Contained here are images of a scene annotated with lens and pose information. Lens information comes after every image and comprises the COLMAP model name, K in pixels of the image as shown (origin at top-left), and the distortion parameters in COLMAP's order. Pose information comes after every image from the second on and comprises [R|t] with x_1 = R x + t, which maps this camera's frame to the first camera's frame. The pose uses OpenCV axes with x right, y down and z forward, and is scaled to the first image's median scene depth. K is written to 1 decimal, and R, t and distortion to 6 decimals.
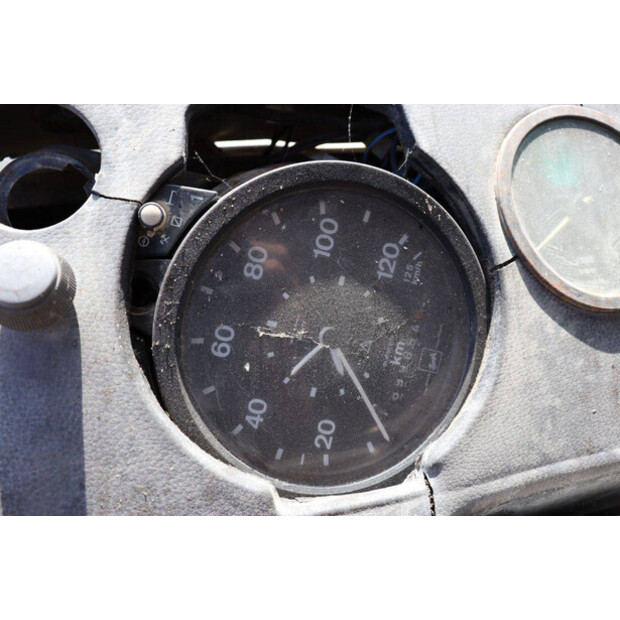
lens RADIAL K [[516.5, 0, 310.0], [0, 516.5, 310.0], [0, 0, 1]] dist [-0.181843, 0.137194]
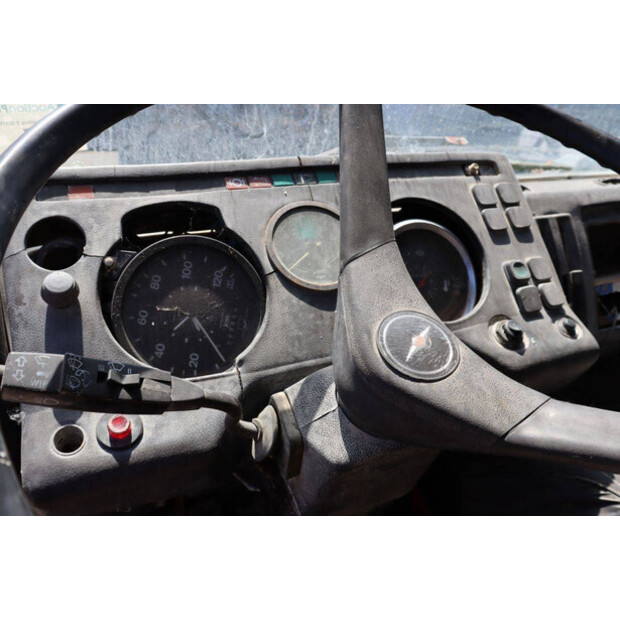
lens RADIAL K [[516.5, 0, 310.0], [0, 516.5, 310.0], [0, 0, 1]] dist [-0.181843, 0.137194]
pose [[0.988942, -0.087823, 0.119503, 0.280454], [0.108508, 0.977778, -0.179379, 0.488649], [-0.101094, 0.190363, 0.976495, -1.193037]]
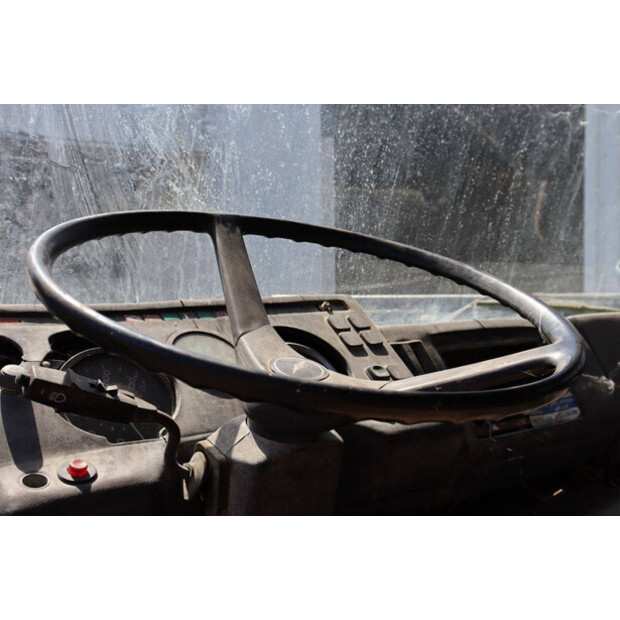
lens RADIAL K [[808.7, 0, 310.0], [0, 808.7, 310.0], [0, 0, 1]] dist [0.022156, 0.069079]
pose [[0.912394, -0.109826, 0.394304, -0.633072], [0.331034, 0.764572, -0.553034, 2.300937], [-0.240737, 0.635112, 0.733947, -2.600051]]
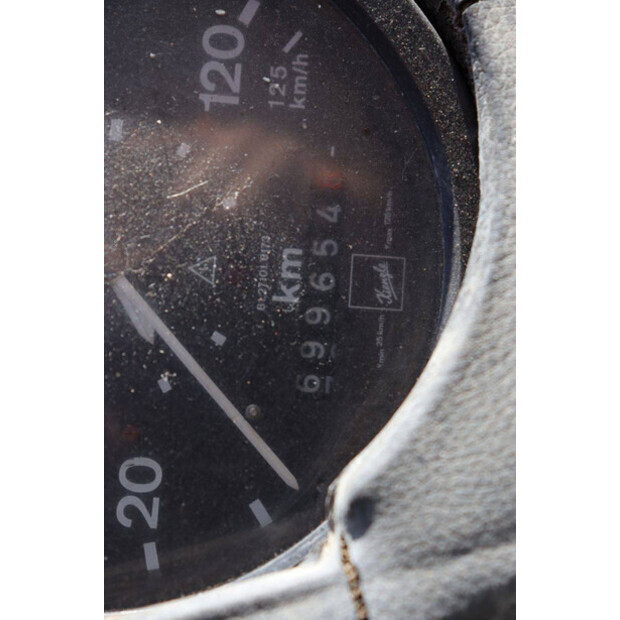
lens RADIAL K [[1091.6, 0, 310.0], [0, 1091.6, 310.0], [0, 0, 1]] dist [-0.034060, -0.008855]
pose [[0.966405, -0.187350, -0.175961, 0.361695], [0.165060, 0.977156, -0.133868, 0.248622], [0.197021, 0.100326, 0.975252, 0.151714]]
